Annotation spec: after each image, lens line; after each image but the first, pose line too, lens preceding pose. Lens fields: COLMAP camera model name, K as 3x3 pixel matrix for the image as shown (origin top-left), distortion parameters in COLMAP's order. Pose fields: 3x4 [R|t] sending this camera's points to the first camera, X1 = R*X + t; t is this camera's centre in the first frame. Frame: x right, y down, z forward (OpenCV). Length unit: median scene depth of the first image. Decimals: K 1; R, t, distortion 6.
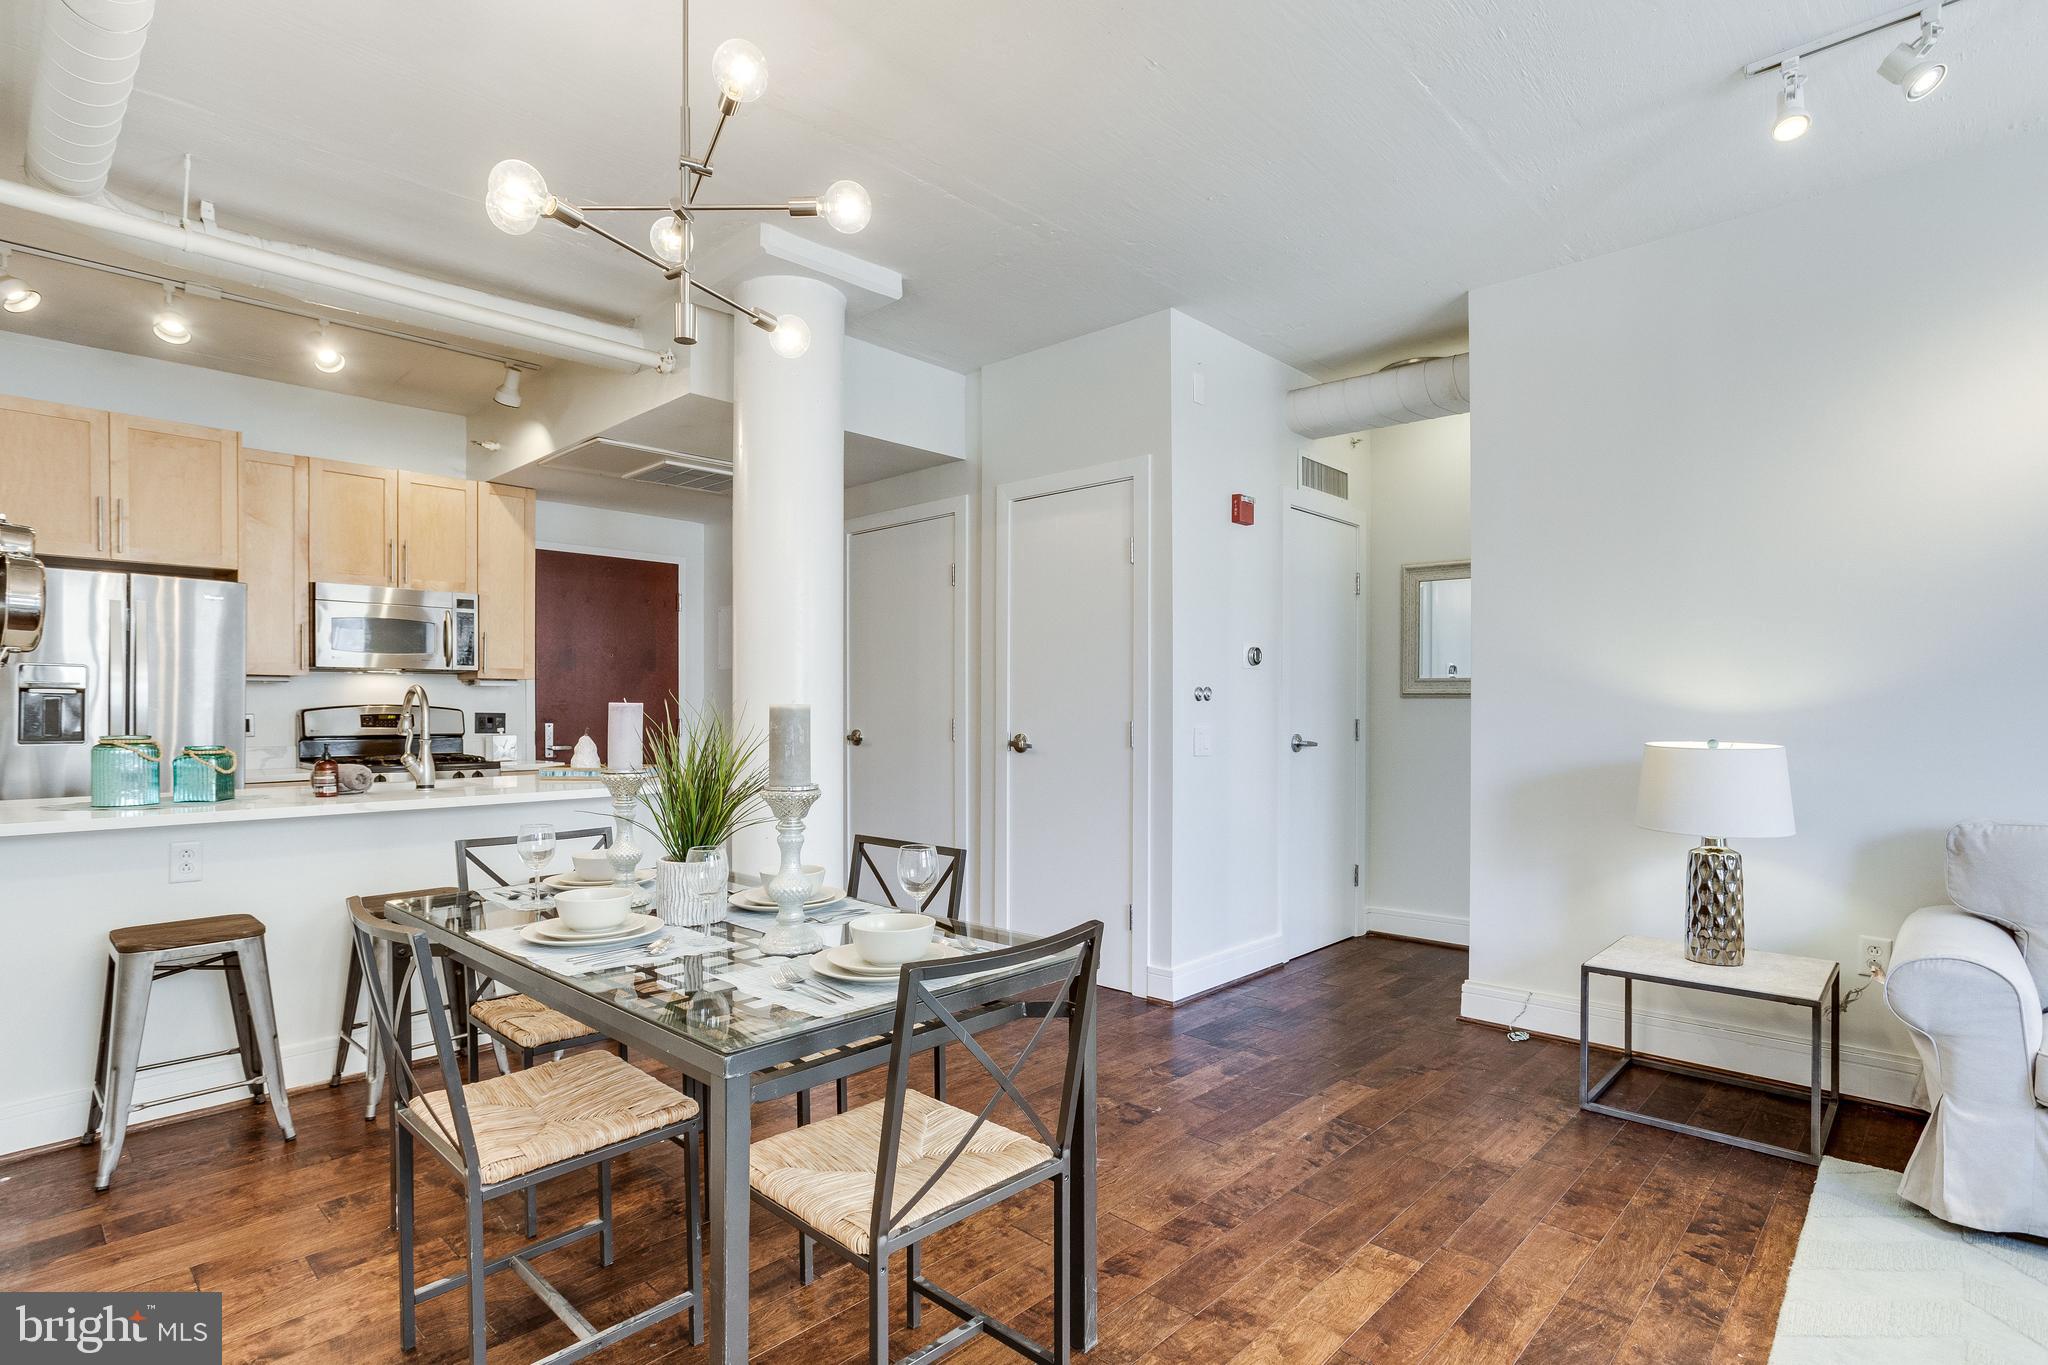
lens RADIAL K [[1015.8, 0, 1029.9], [0, 1015.8, 716.6], [0, 0, 1]] dist [-0.038489, 0.021504]
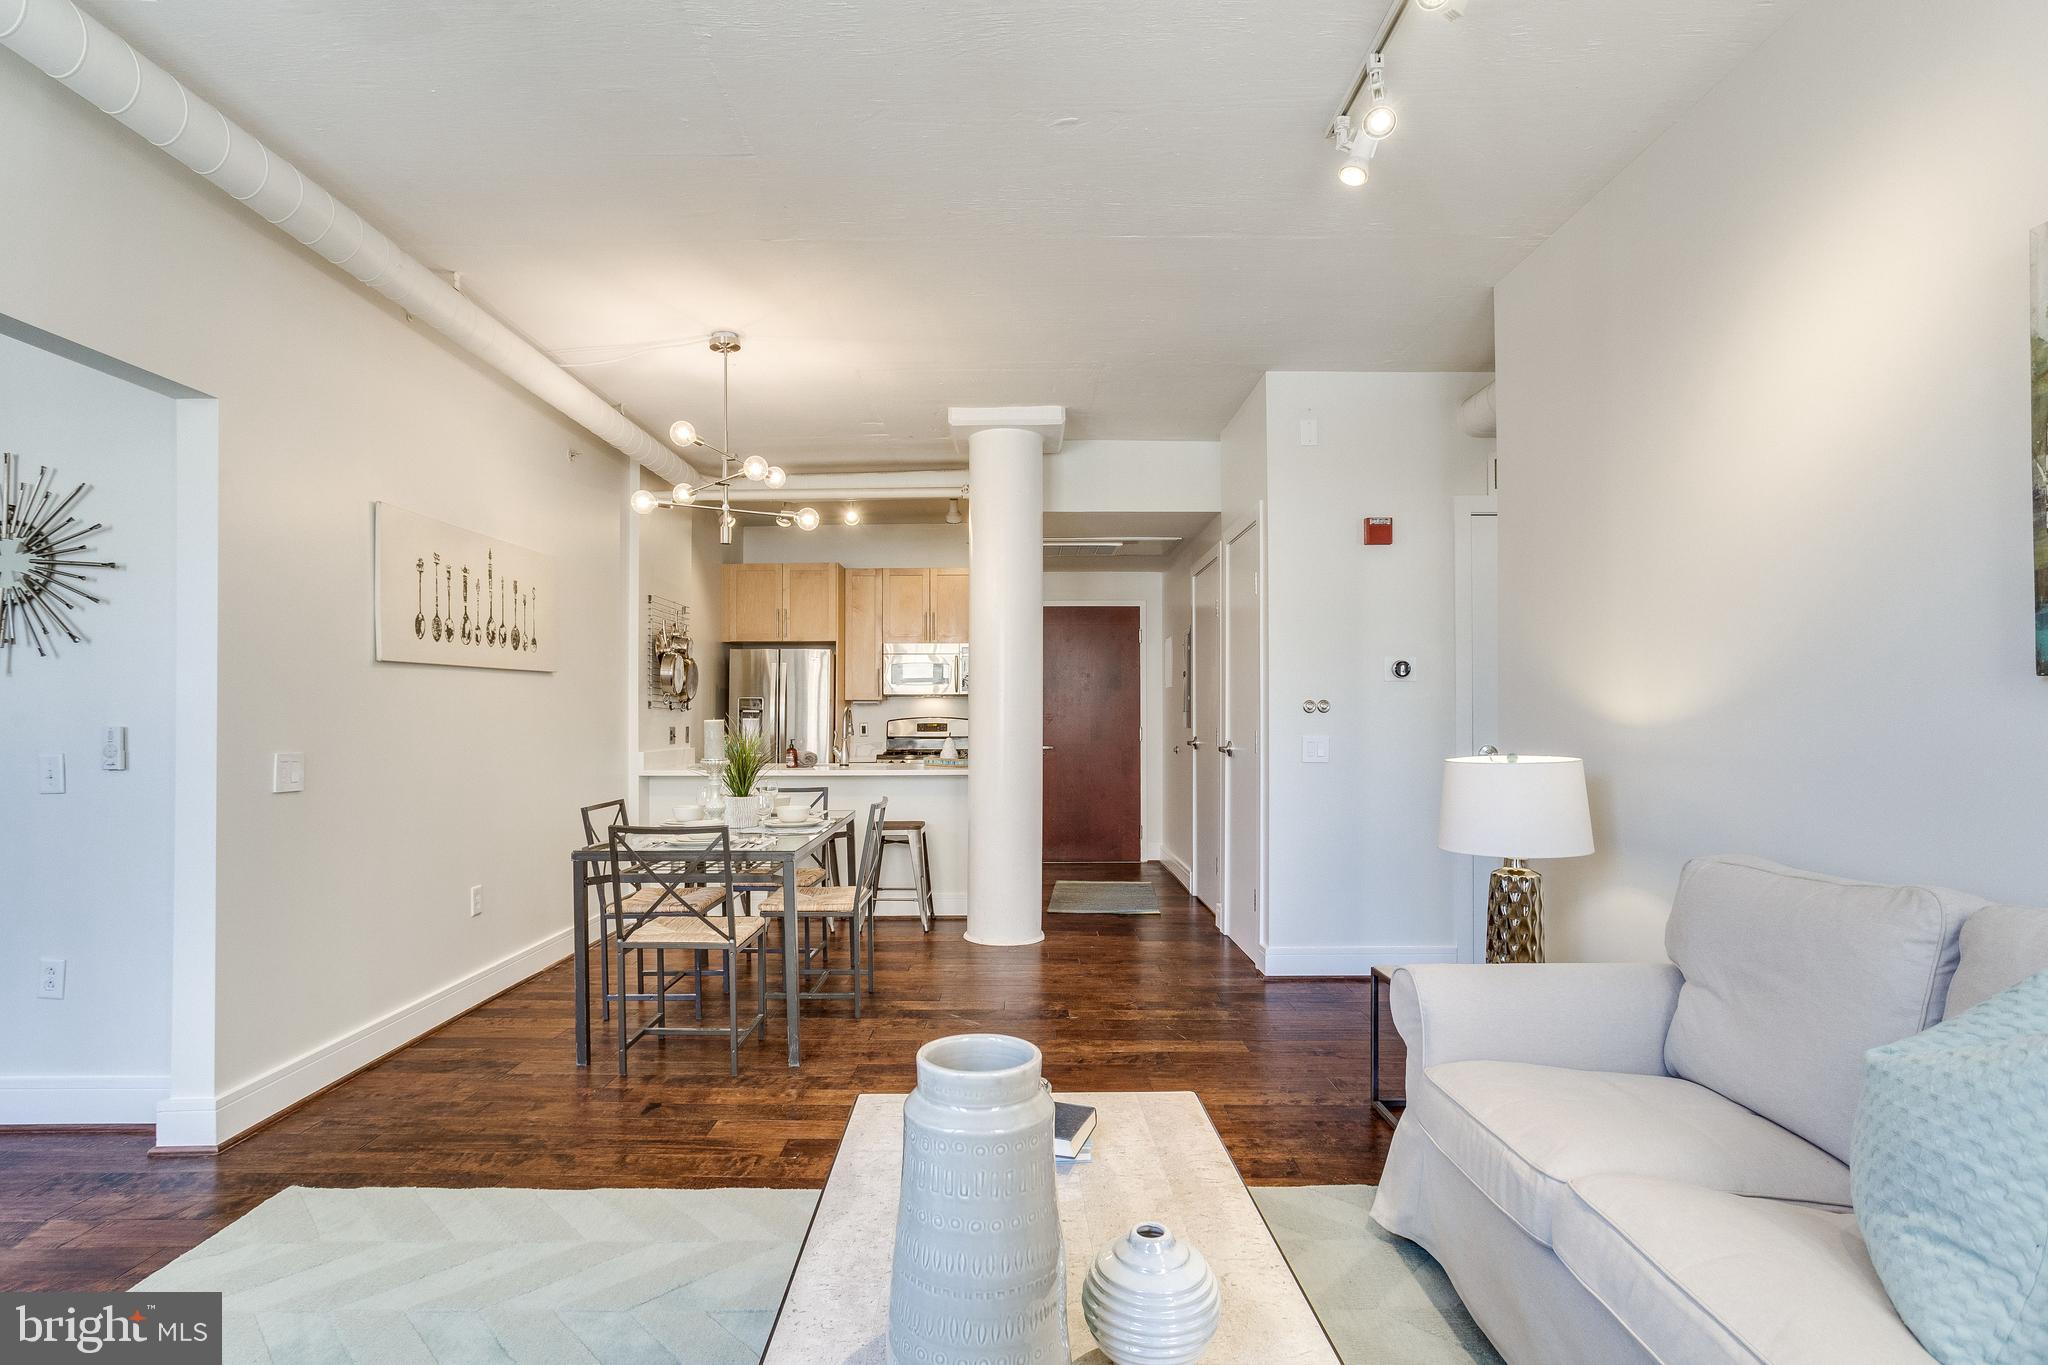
lens RADIAL K [[1015.8, 0, 1007.1], [0, 1015.8, 707.7], [0, 0, 1]] dist [-0.038489, 0.021504]
pose [[0.684751, -0.009077, -0.728720, 0.713622], [-0.003233, 0.999875, -0.015493, -0.002993], [0.728769, 0.012965, 0.684636, 0.000904]]
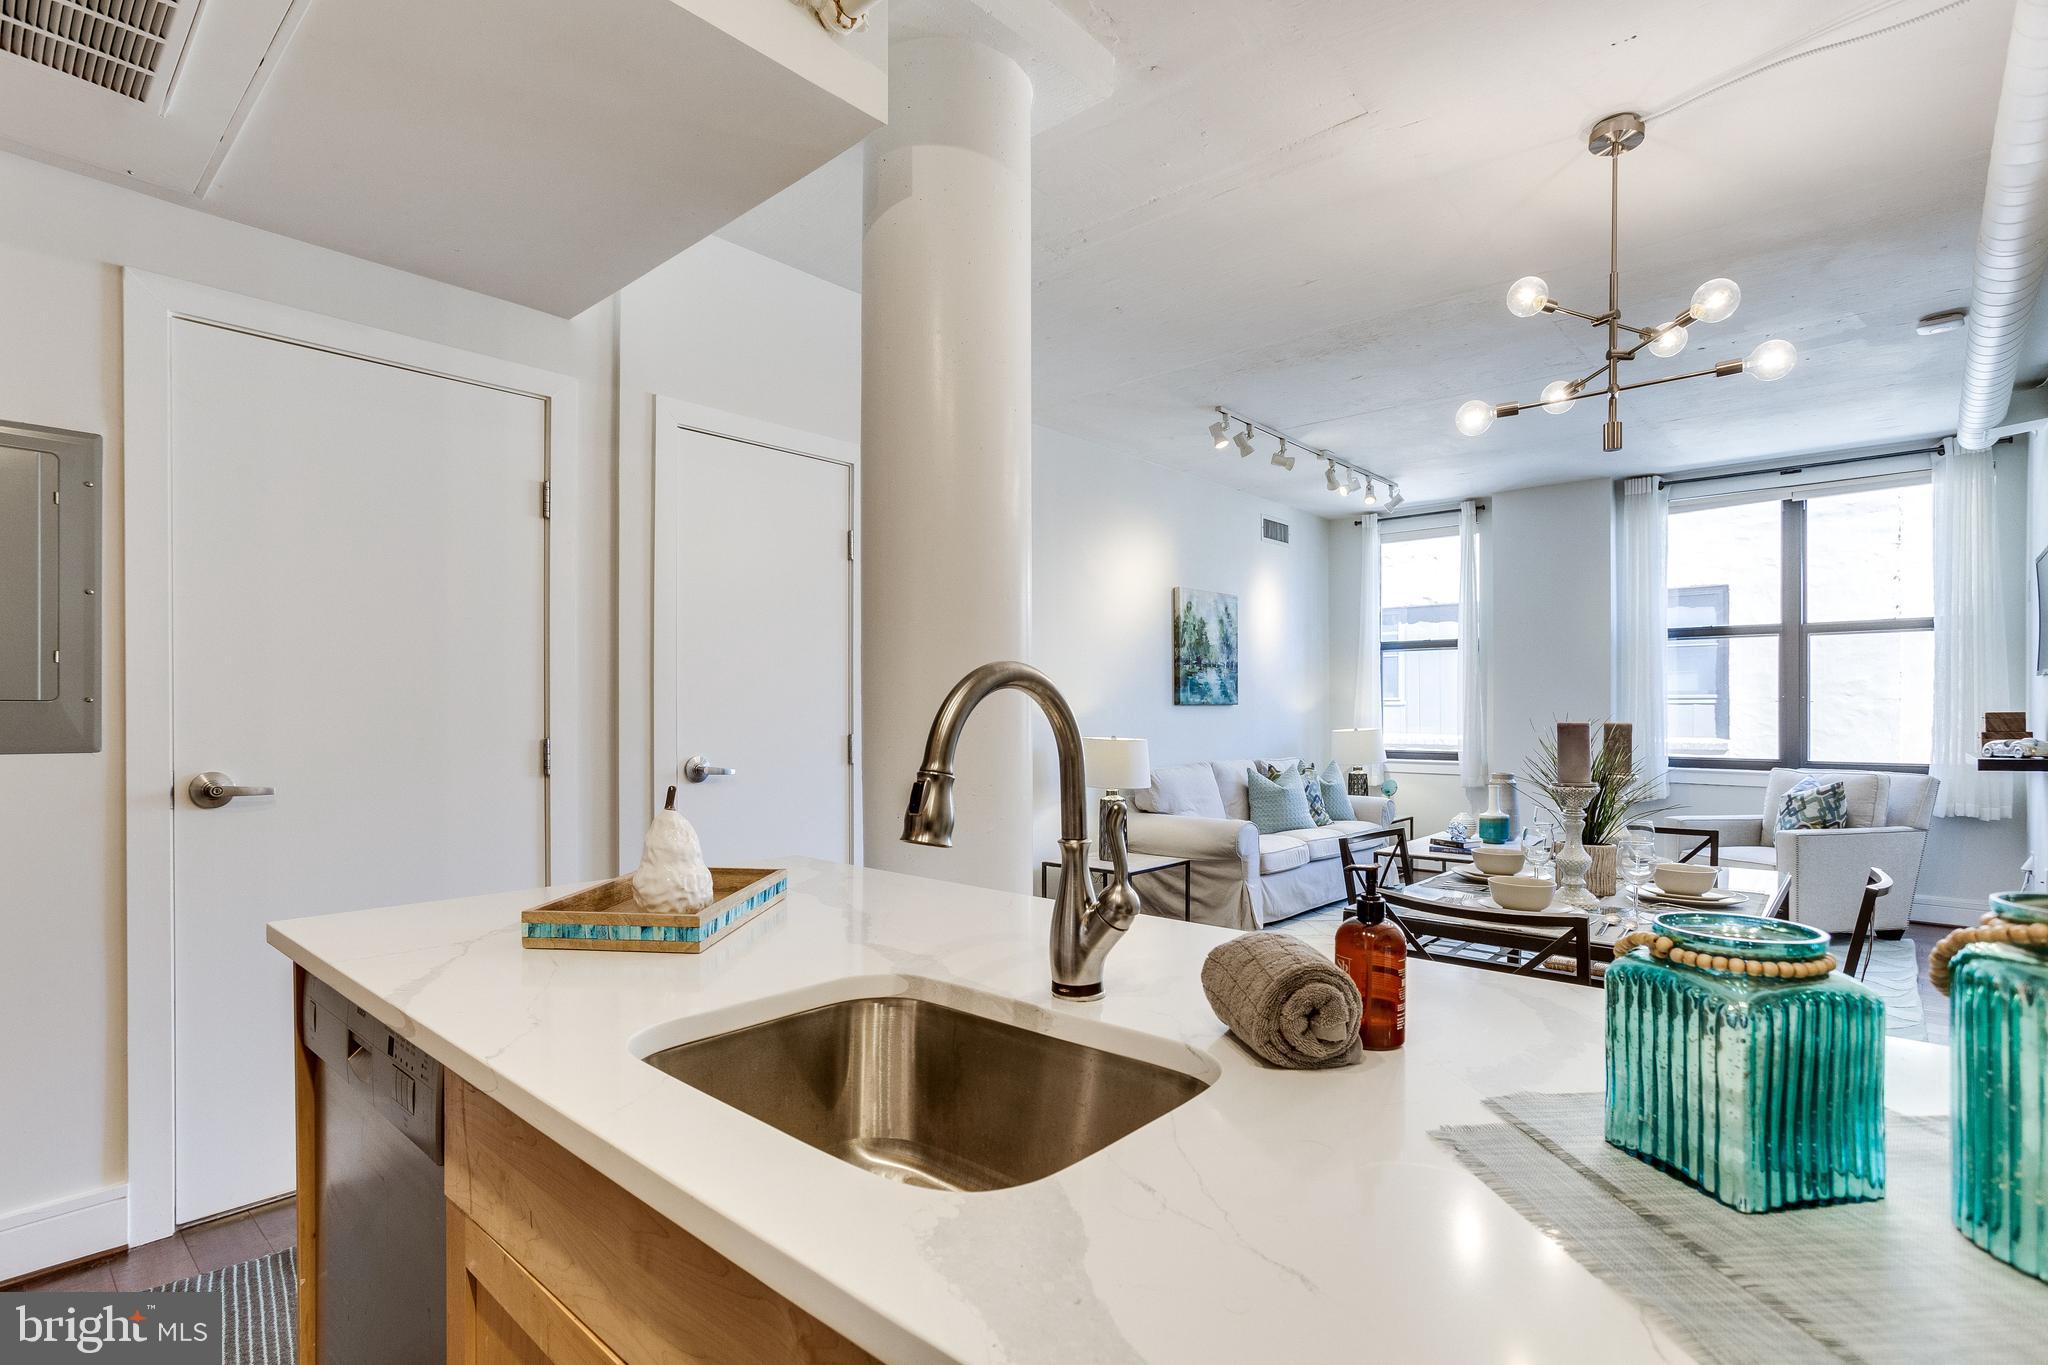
lens RADIAL K [[1015.8, 0, 970.6], [0, 1015.8, 709.5], [0, 0, 1]] dist [-0.038489, 0.021504]
pose [[0.005114, 0.000922, 0.999986, -0.760066], [0.006954, 0.999975, -0.000957, -0.015527], [-0.999963, 0.006959, 0.005107, 0.834761]]
